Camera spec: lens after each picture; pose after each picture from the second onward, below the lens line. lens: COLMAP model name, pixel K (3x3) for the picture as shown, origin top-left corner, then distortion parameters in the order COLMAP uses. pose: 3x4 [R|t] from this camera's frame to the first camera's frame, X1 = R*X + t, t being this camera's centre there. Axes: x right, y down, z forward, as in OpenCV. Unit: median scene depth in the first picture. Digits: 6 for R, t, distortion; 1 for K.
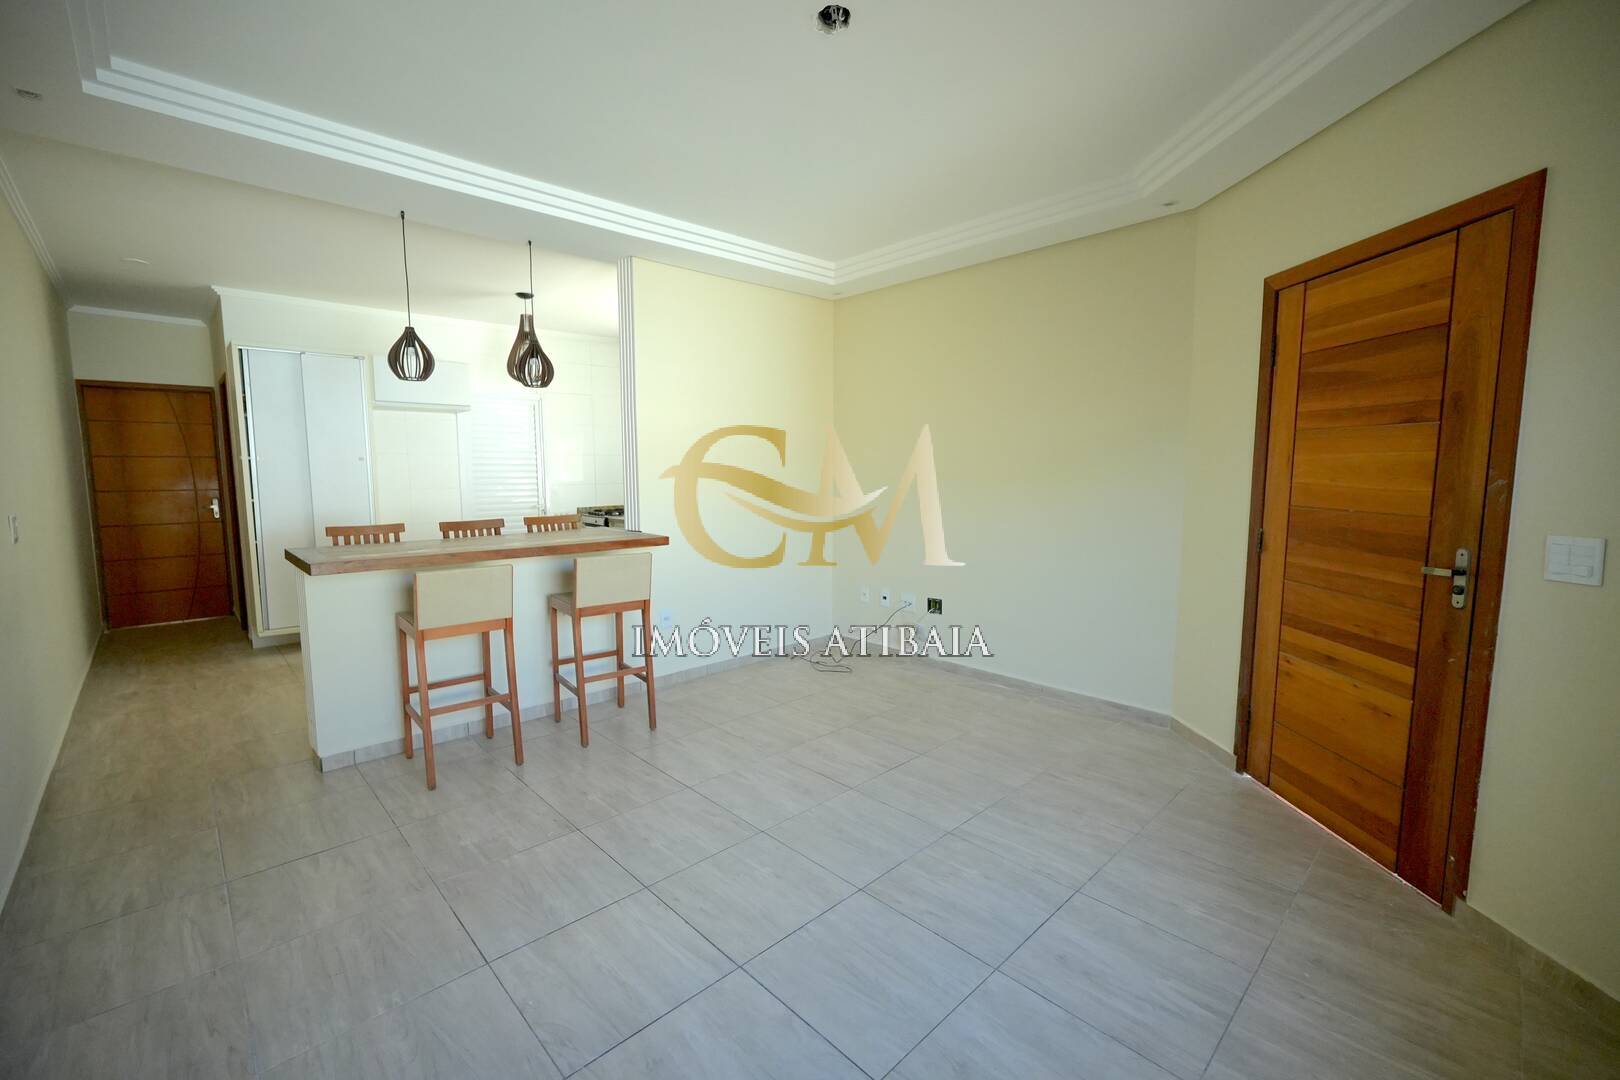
lens RADIAL K [[677.3, 0, 804.8], [0, 677.3, 540.1], [0, 0, 1]] dist [-0.006357, 0.003785]
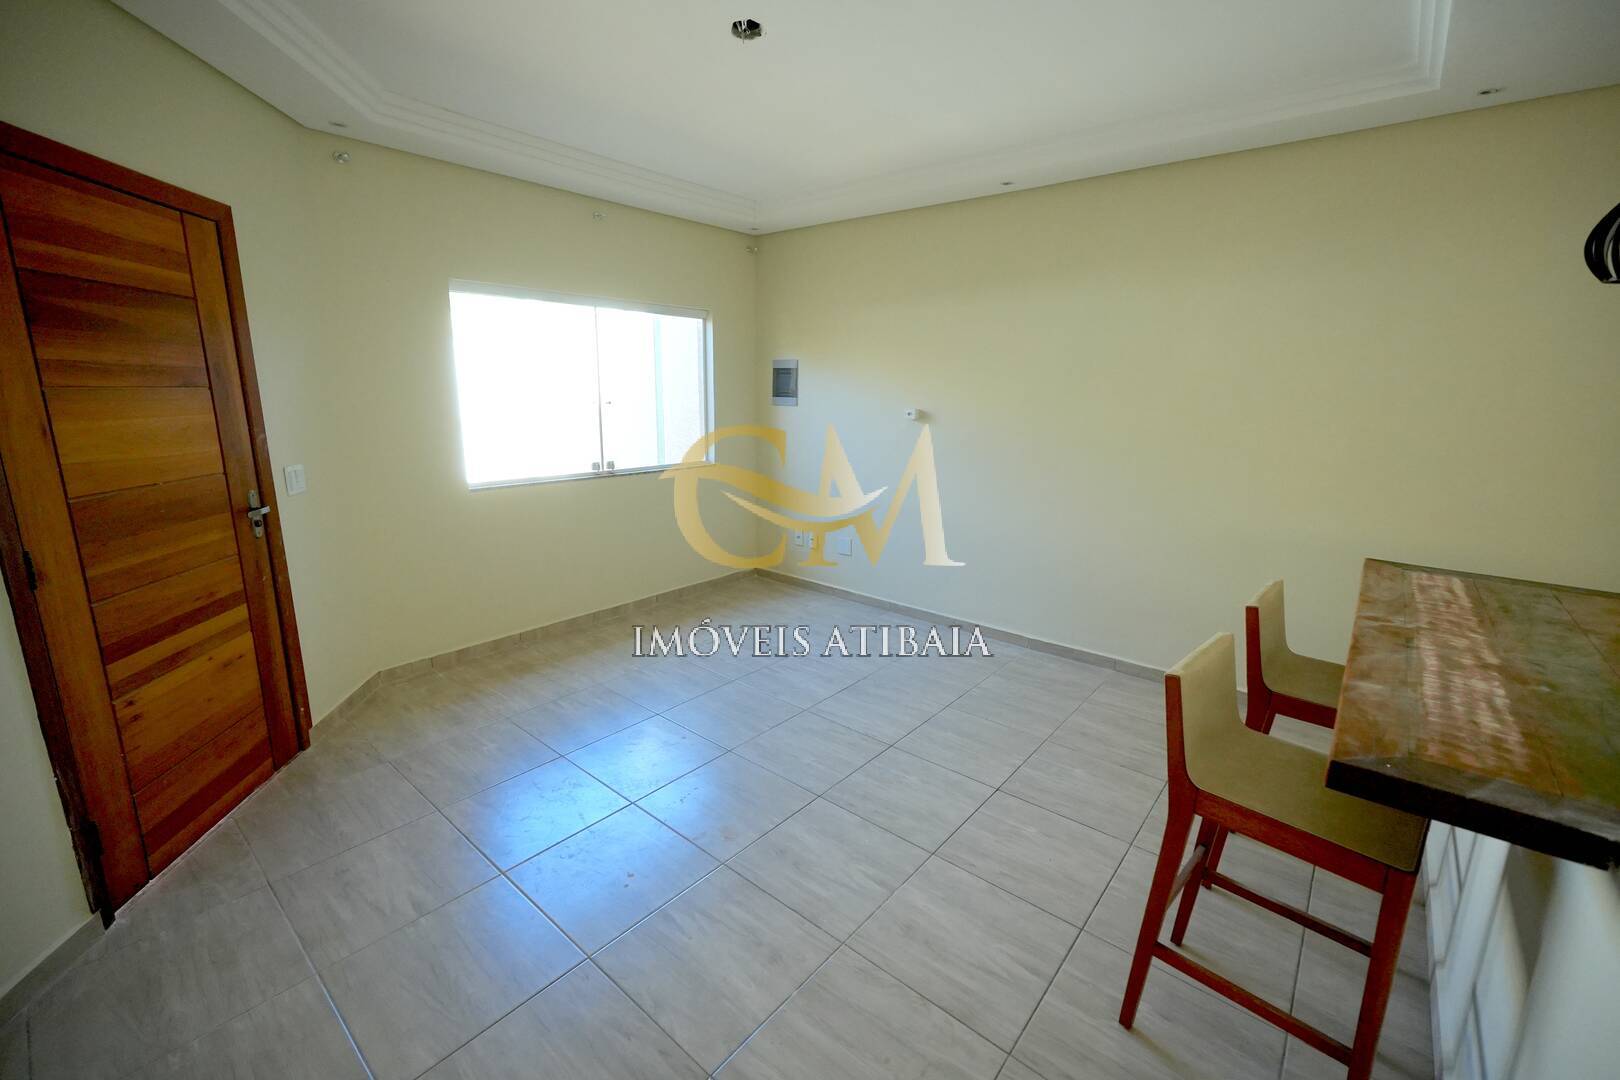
lens RADIAL K [[677.3, 0, 804.0], [0, 677.3, 529.2], [0, 0, 1]] dist [-0.006357, 0.003785]
pose [[-0.994650, 0.011317, -0.102681, 0.031045], [-0.021065, 0.950875, 0.308857, -0.136412], [0.101132, 0.309368, -0.945550, 0.954028]]
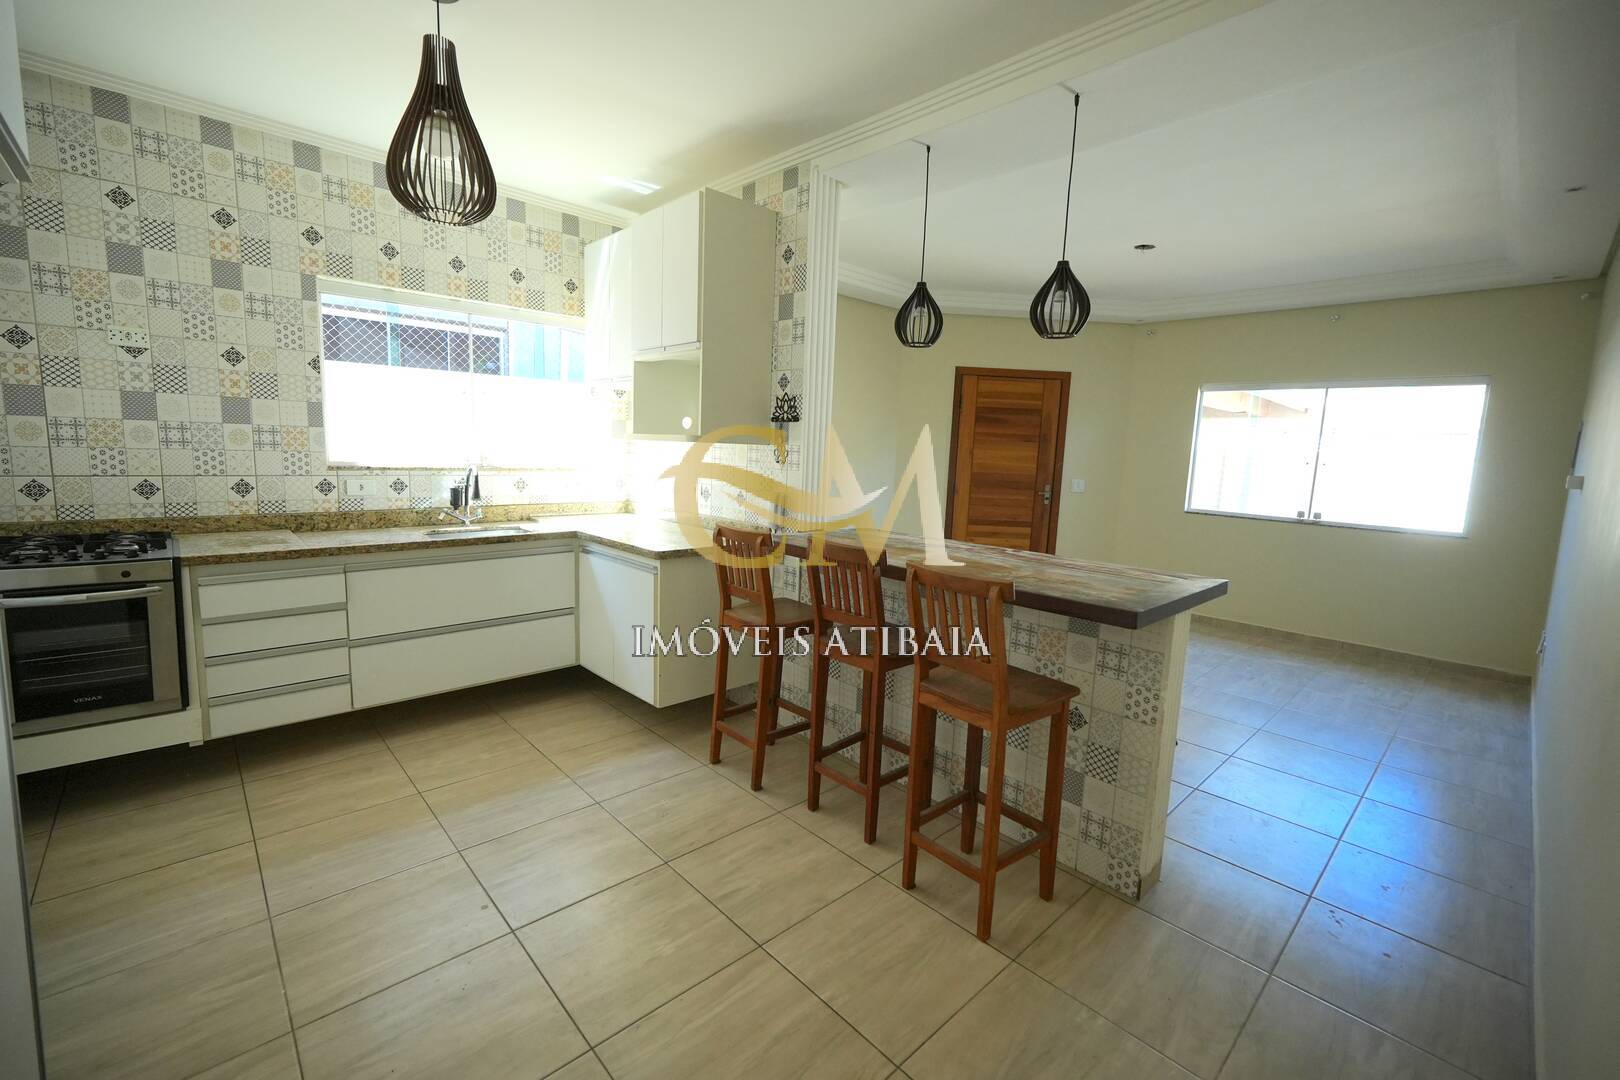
lens RADIAL K [[677.3, 0, 823.5], [0, 677.3, 536.8], [0, 0, 1]] dist [-0.006357, 0.003785]
pose [[-0.004599, -0.130072, 0.991494, -0.875376], [0.064497, 0.989401, 0.130097, -0.091624], [-0.997907, 0.064547, 0.003839, 0.833668]]
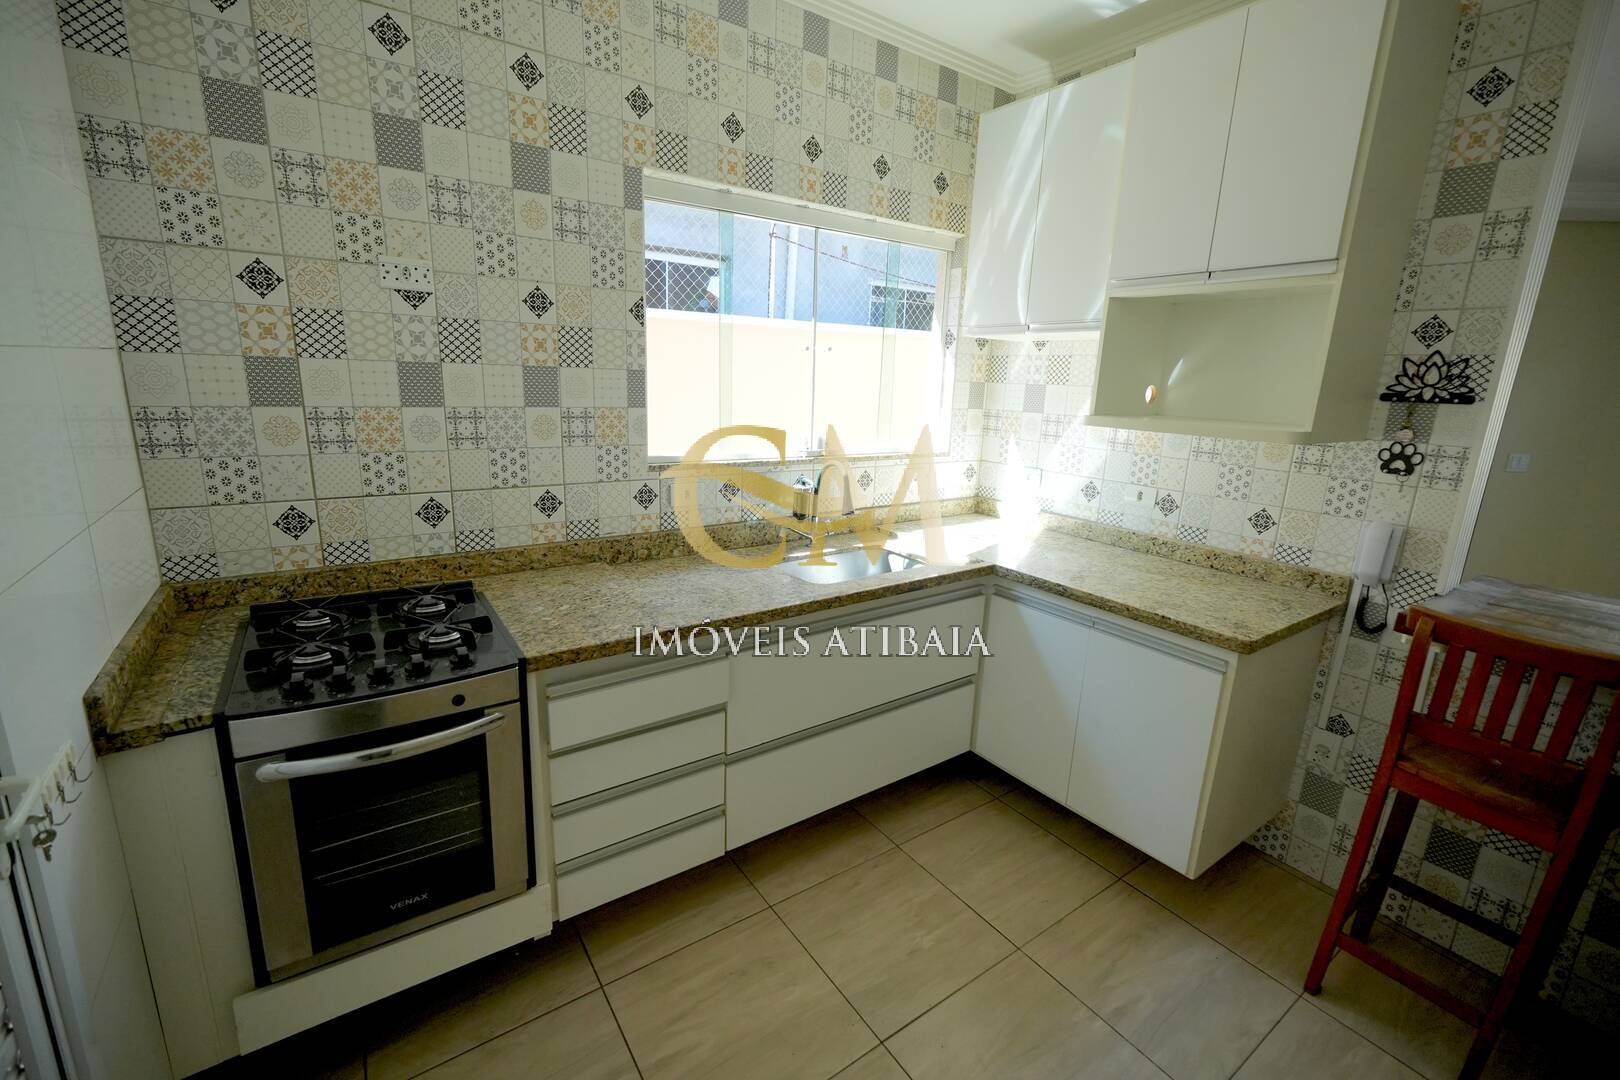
lens RADIAL K [[677.3, 0, 820.5], [0, 677.3, 535.6], [0, 0, 1]] dist [-0.006357, 0.003785]
pose [[0.141936, -0.219336, 0.965270, -0.632193], [0.065372, 0.975090, 0.211956, -0.148158], [-0.987715, 0.033018, 0.152739, 1.139825]]
